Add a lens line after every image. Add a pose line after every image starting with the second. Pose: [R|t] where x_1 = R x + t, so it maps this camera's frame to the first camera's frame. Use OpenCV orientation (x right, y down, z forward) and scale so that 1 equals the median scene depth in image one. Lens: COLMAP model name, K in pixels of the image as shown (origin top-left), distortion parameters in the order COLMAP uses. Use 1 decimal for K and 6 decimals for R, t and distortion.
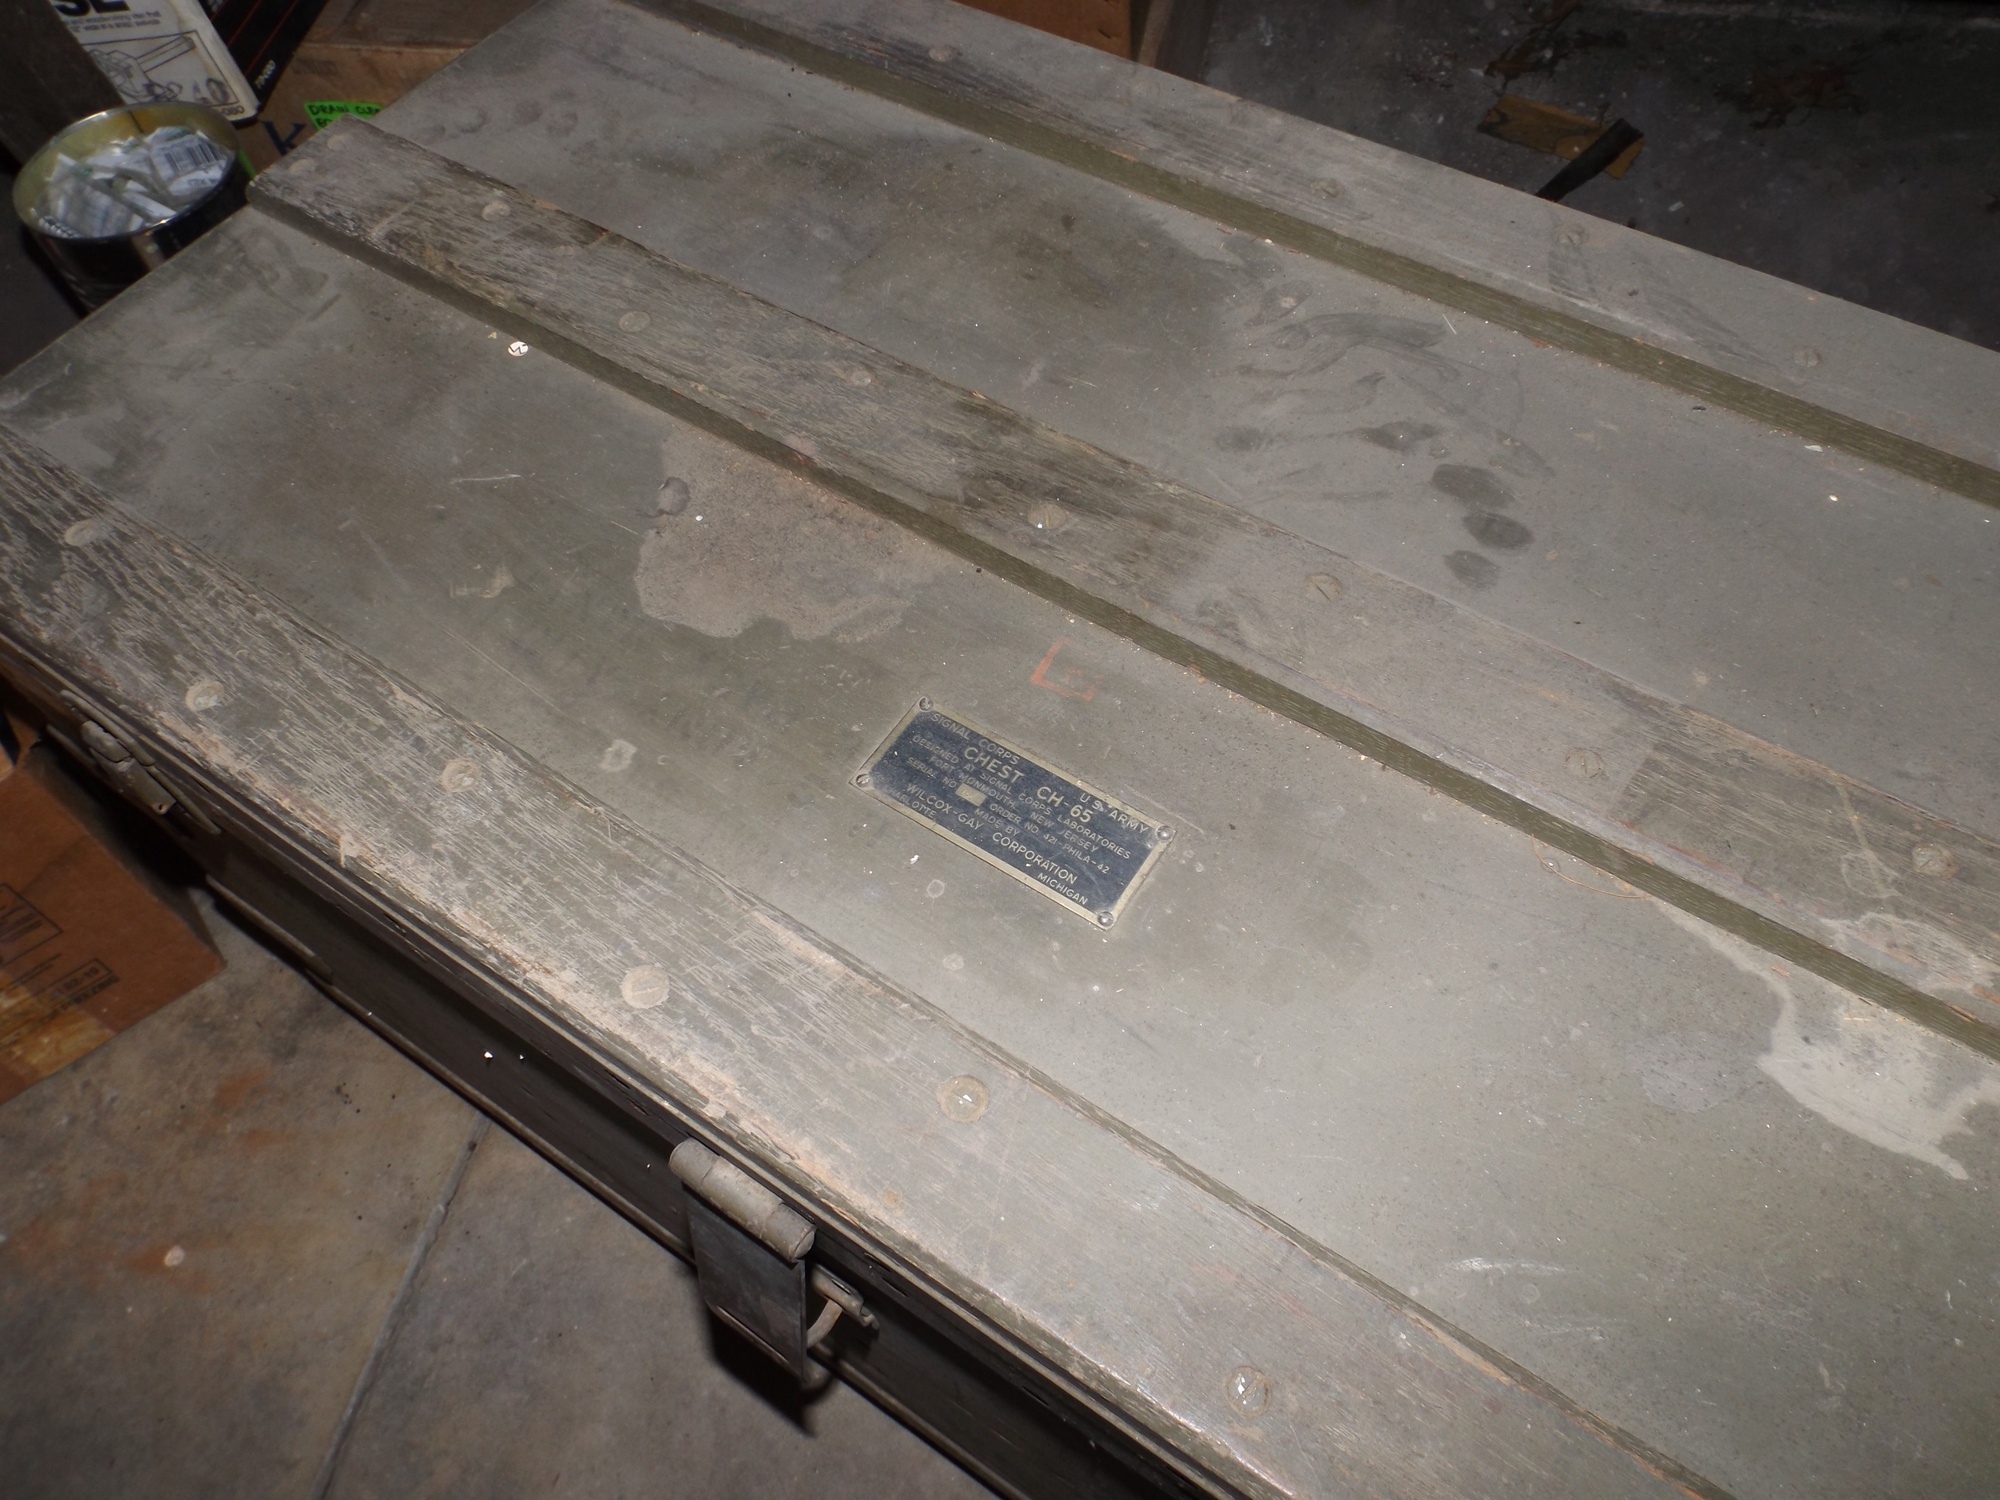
lens RADIAL K [[1441.8, 0, 998.2], [0, 1441.8, 754.8], [0, 0, 1]] dist [0.020912, -0.022277]
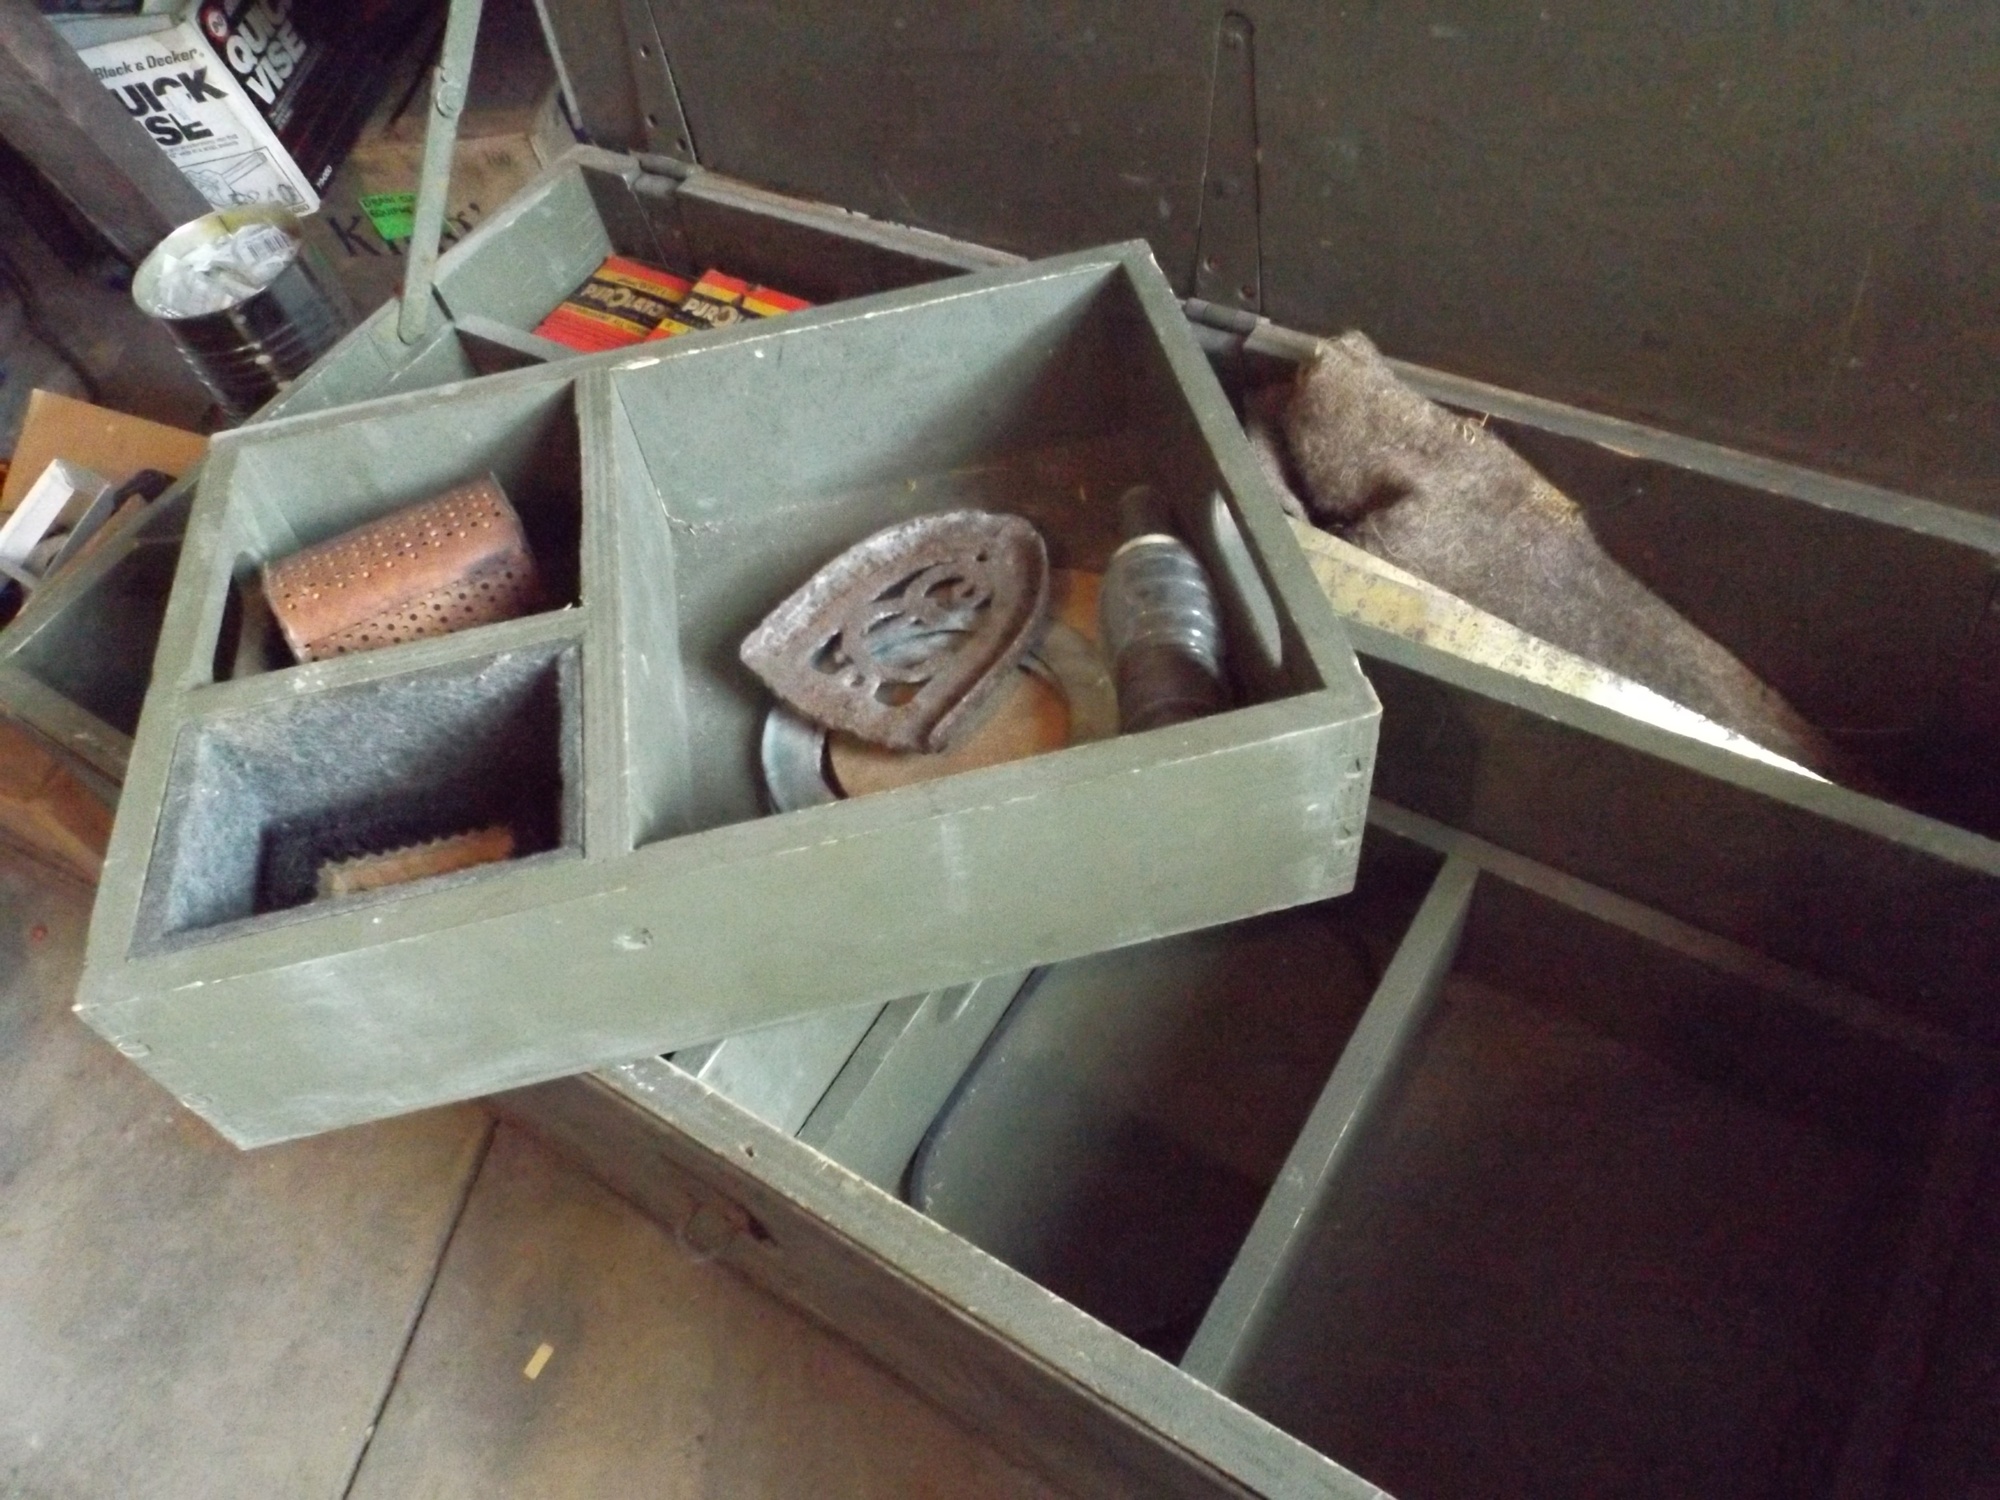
lens RADIAL K [[1441.8, 0, 985.5], [0, 1441.8, 749.2], [0, 0, 1]] dist [0.020912, -0.022277]
pose [[0.993808, -0.080099, -0.077010, 0.243437], [0.077232, 0.996230, -0.039514, 0.240702], [0.079884, 0.033322, 0.996247, -0.365832]]
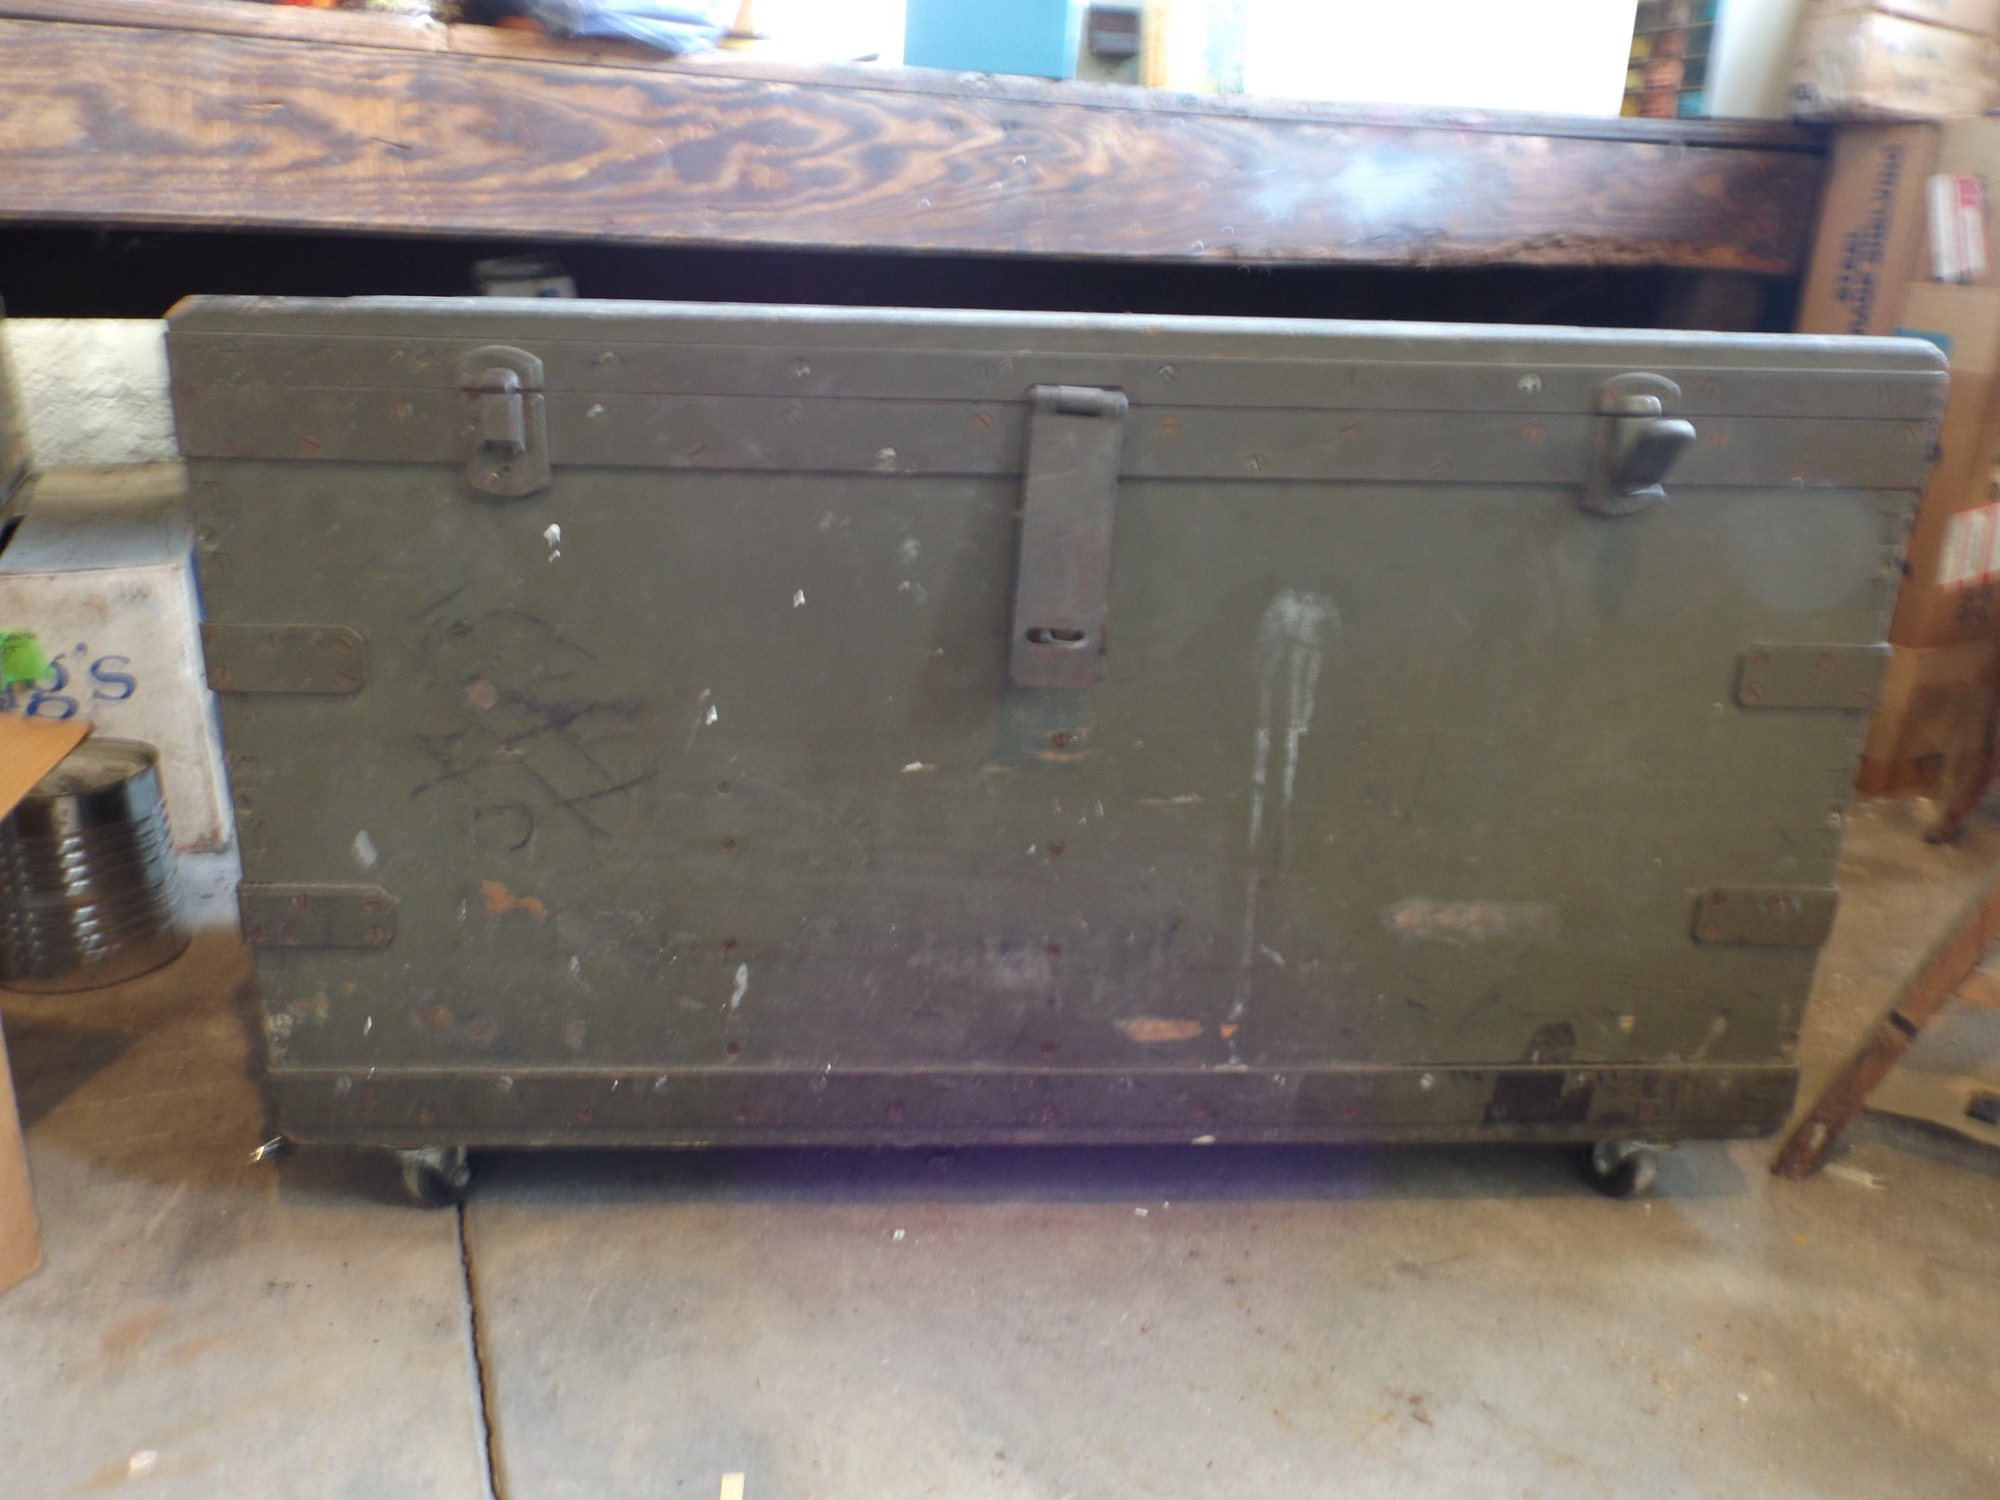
lens RADIAL K [[1441.8, 0, 997.4], [0, 1441.8, 749.1], [0, 0, 1]] dist [0.020912, -0.022277]
pose [[0.807335, -0.114184, 0.578941, -1.182314], [0.460032, 0.736240, -0.496307, 1.292322], [-0.369569, 0.667018, 0.646921, 0.159401]]
